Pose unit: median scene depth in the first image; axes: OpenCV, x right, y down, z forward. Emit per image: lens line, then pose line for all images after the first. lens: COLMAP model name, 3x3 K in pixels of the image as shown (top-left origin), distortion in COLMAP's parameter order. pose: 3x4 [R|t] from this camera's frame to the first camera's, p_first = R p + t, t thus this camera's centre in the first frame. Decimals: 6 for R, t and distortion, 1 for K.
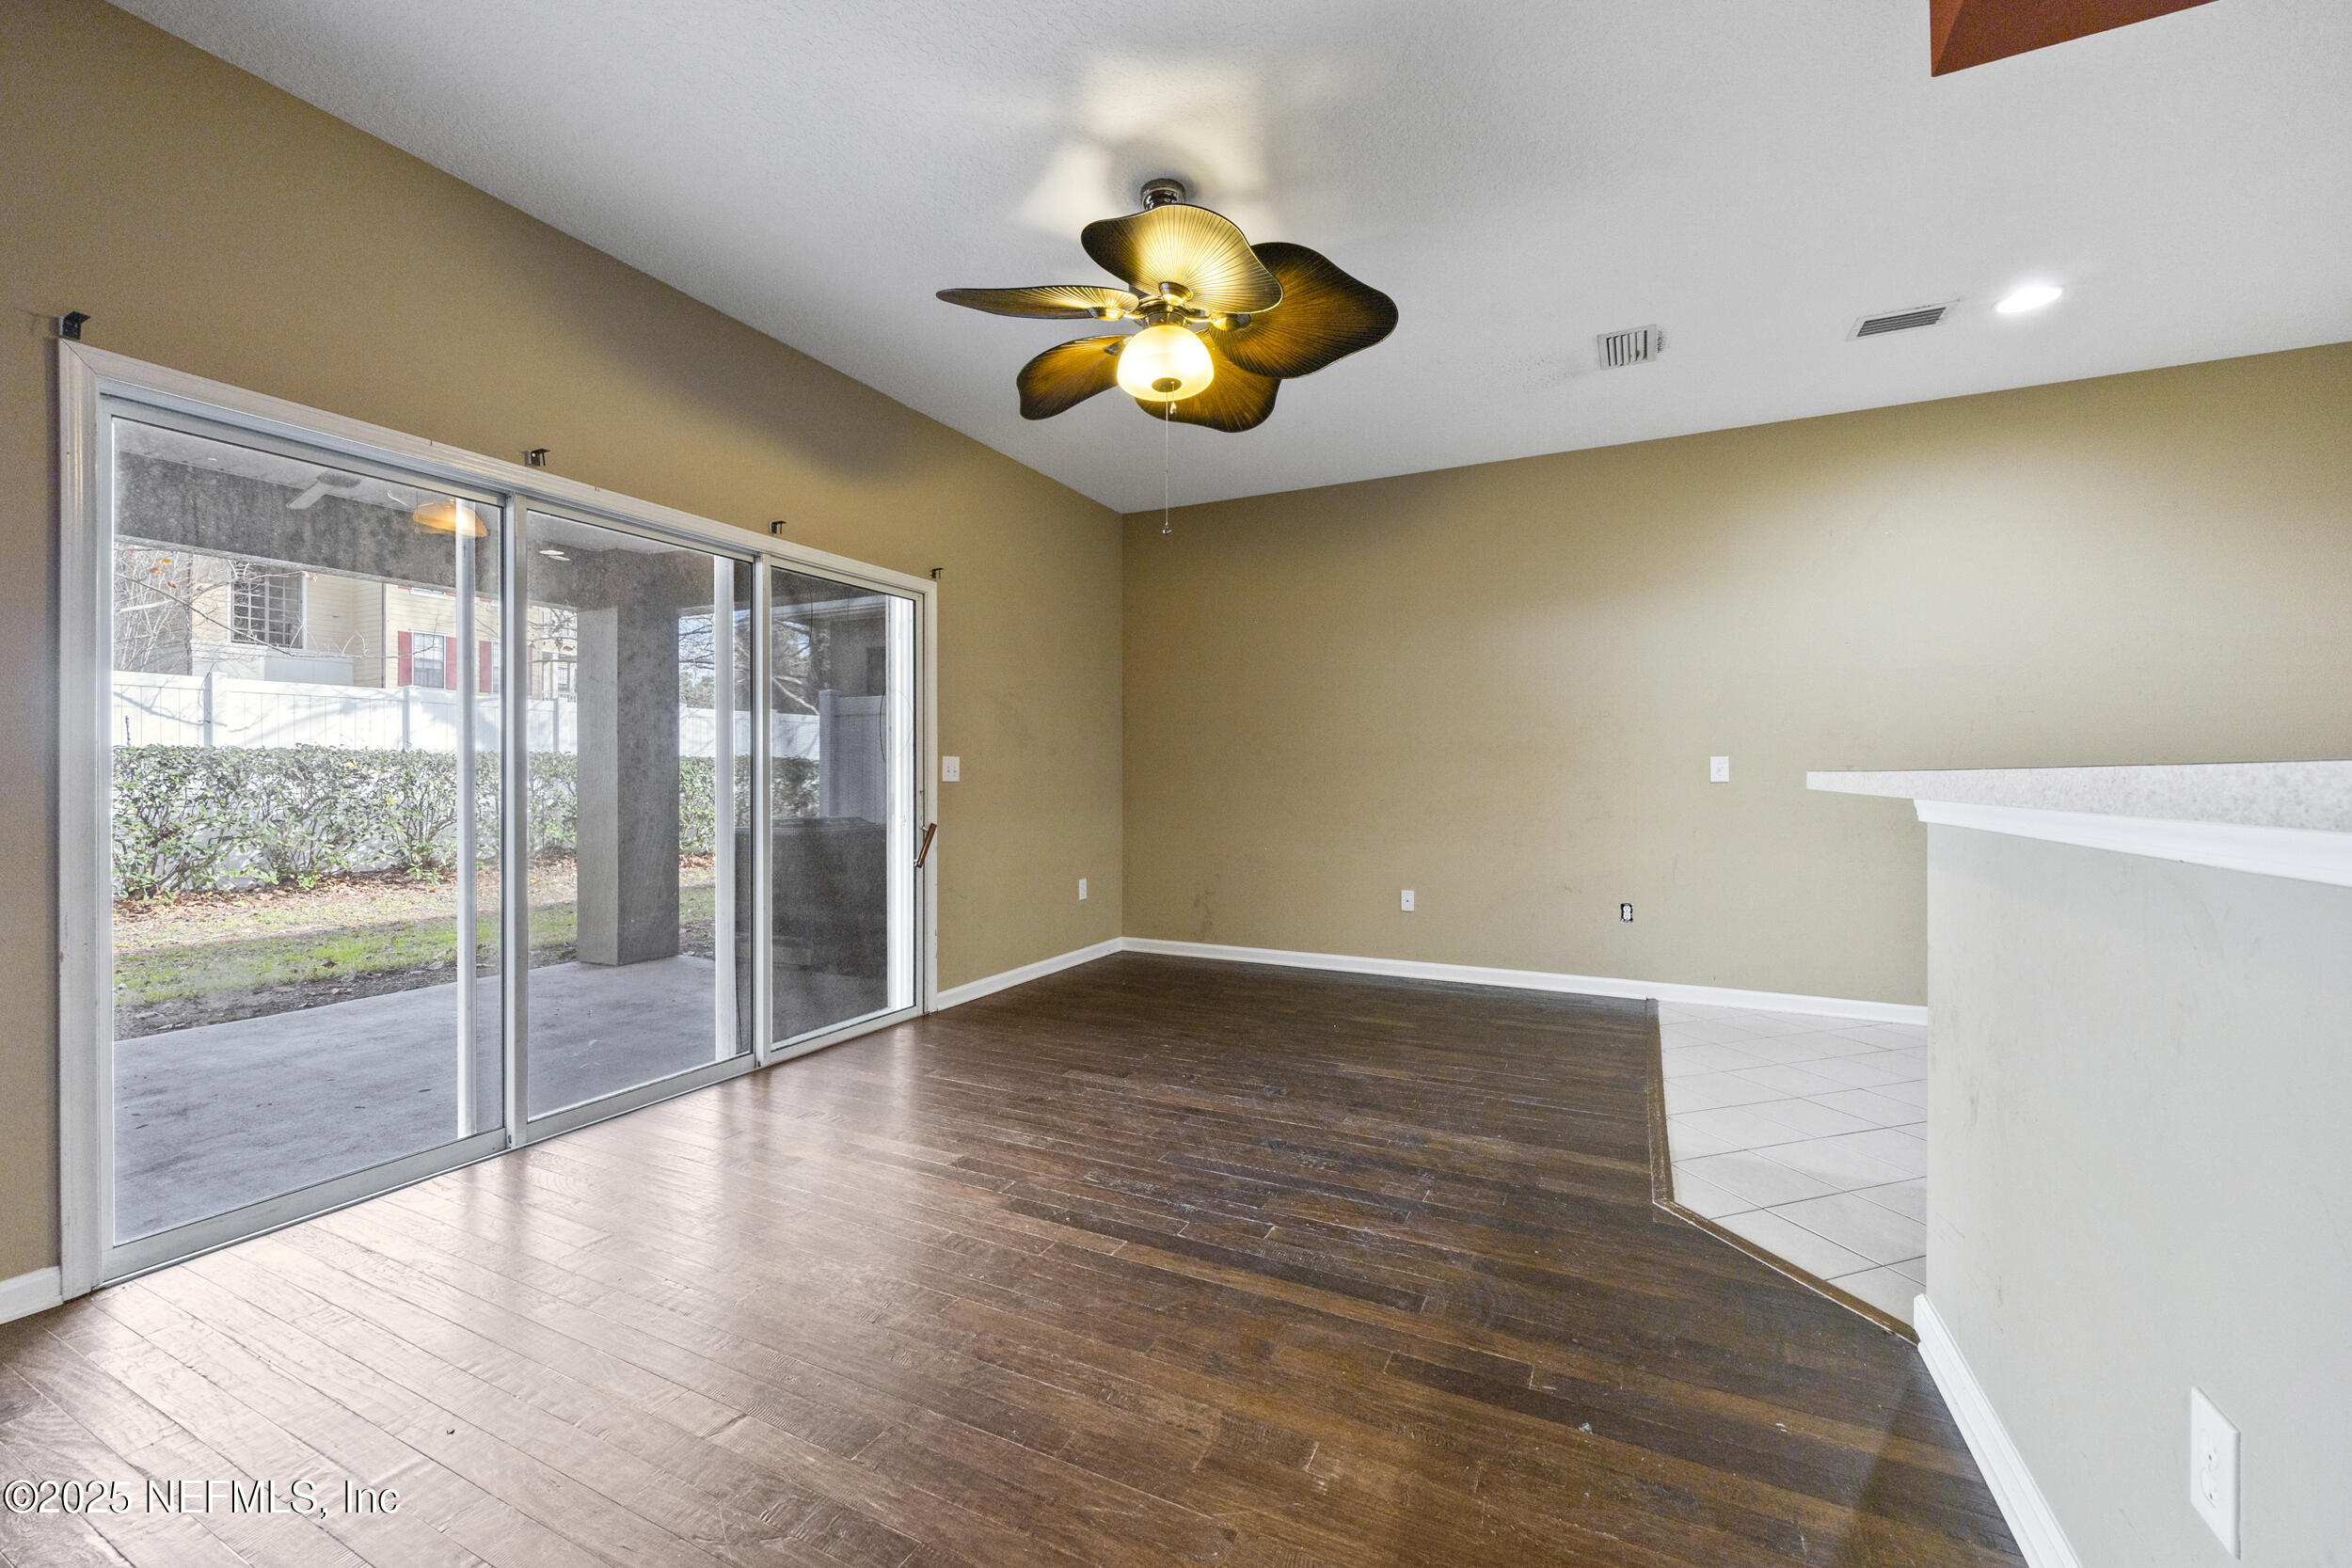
lens RADIAL K [[944.4, 0, 1161.3], [0, 944.4, 783.0], [0, 0, 1]] dist [-0.002495, 0.000004]
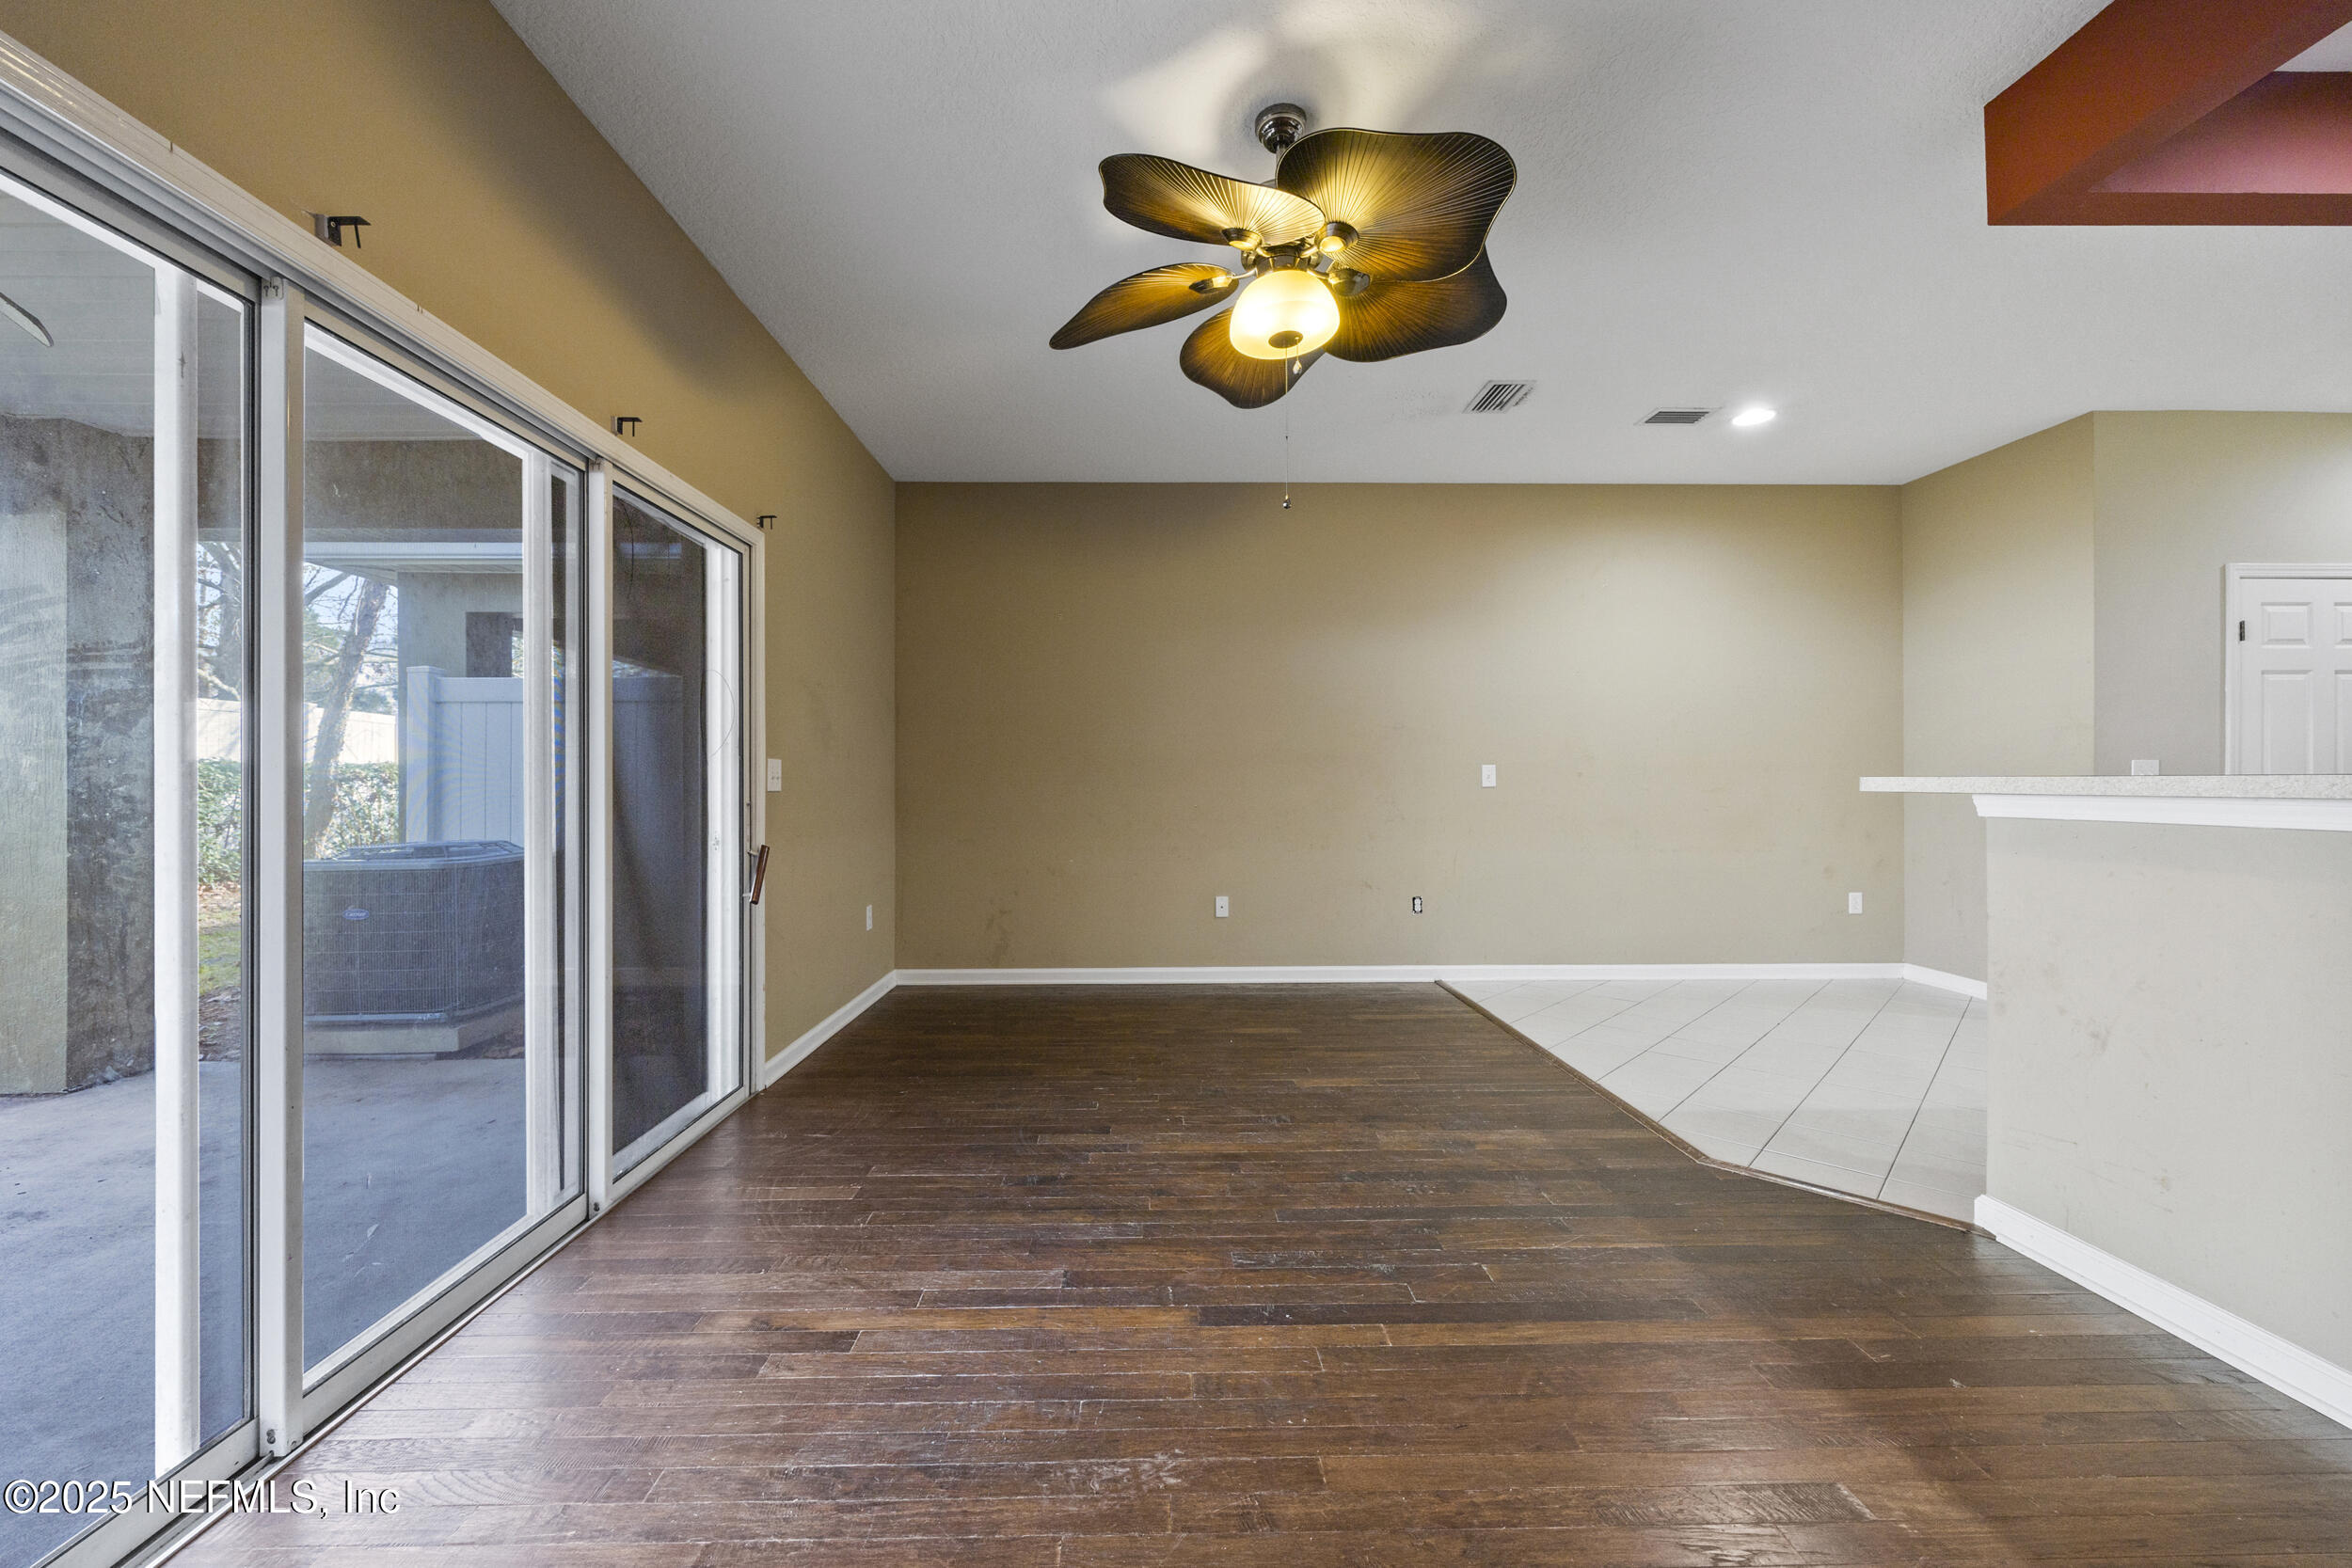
lens RADIAL K [[942.0, 0, 1163.8], [0, 942.0, 785.2], [0, 0, 1]] dist [-0.002112, -0.000035]
pose [[0.885423, -0.003794, 0.464771, -0.460356], [0.006531, 0.999970, -0.004280, -0.001522], [-0.464740, 0.006826, 0.885421, 0.250731]]
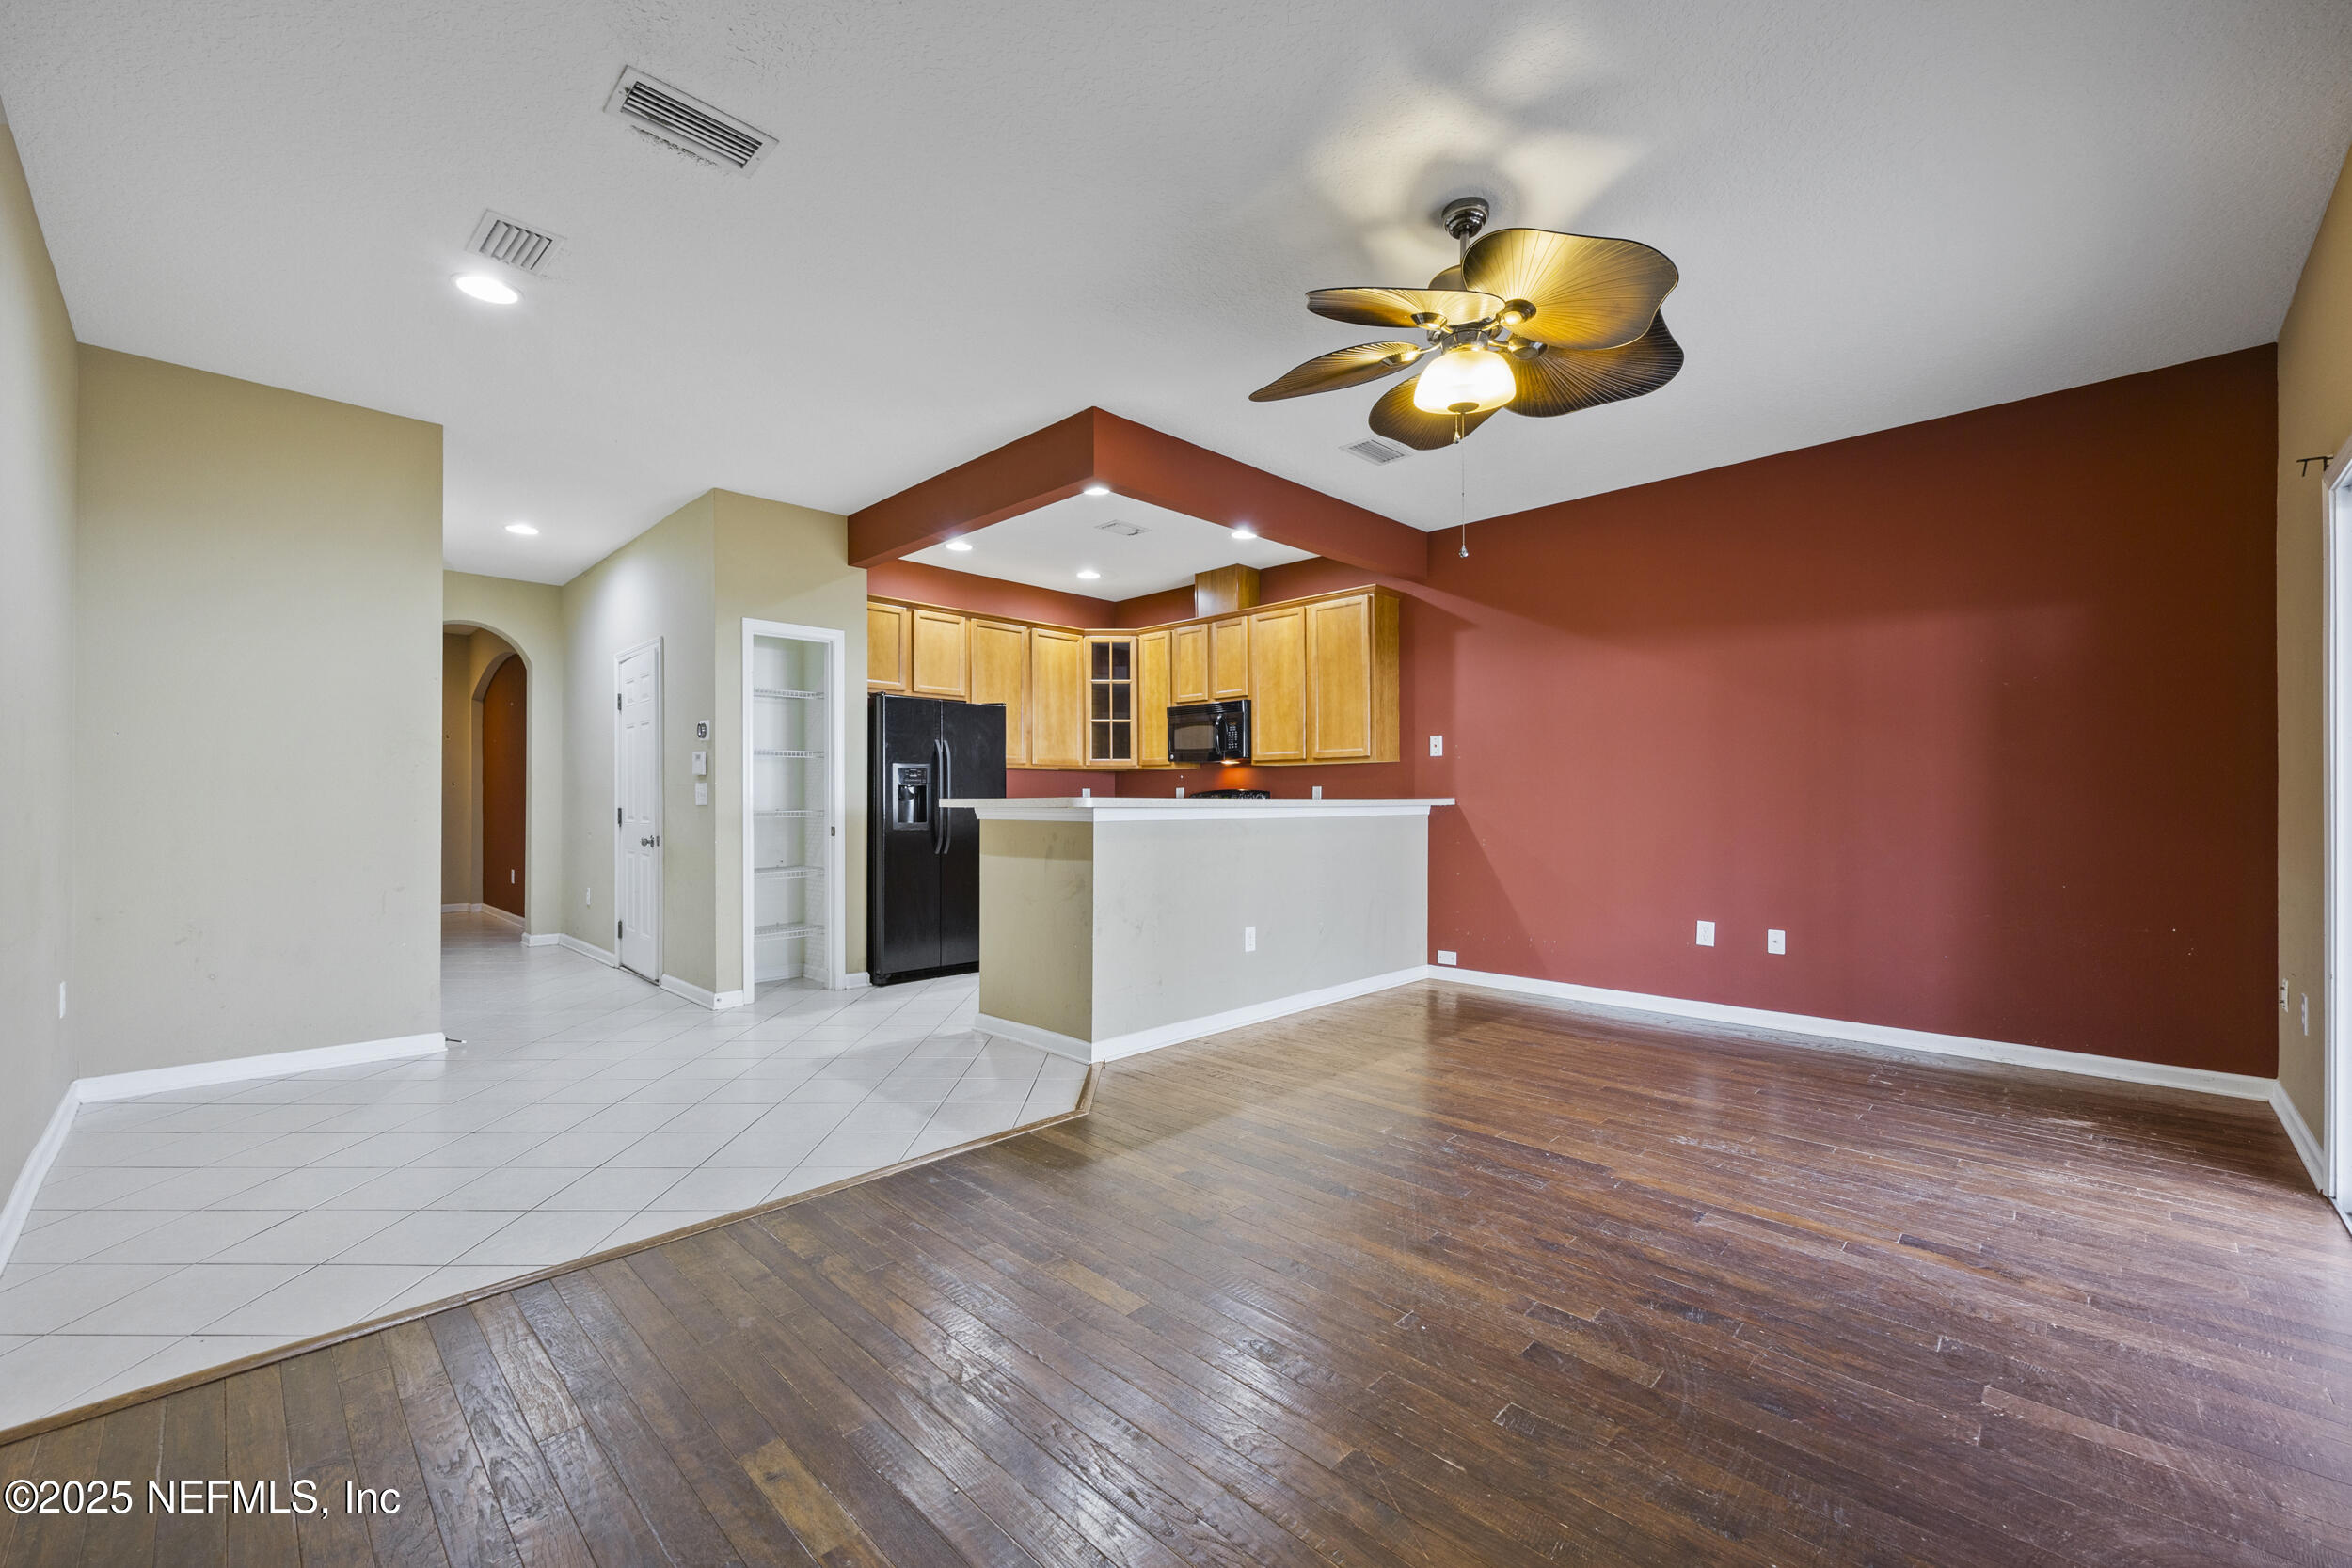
lens RADIAL K [[941.9, 0, 1165.6], [0, 941.9, 802.6], [0, 0, 1]] dist [-0.001932, -0.000310]
pose [[-0.949867, -0.002578, 0.312644, -0.005817], [0.000180, 0.999961, 0.008793, -0.013163], [-0.312655, 0.008408, -0.949830, 1.863293]]
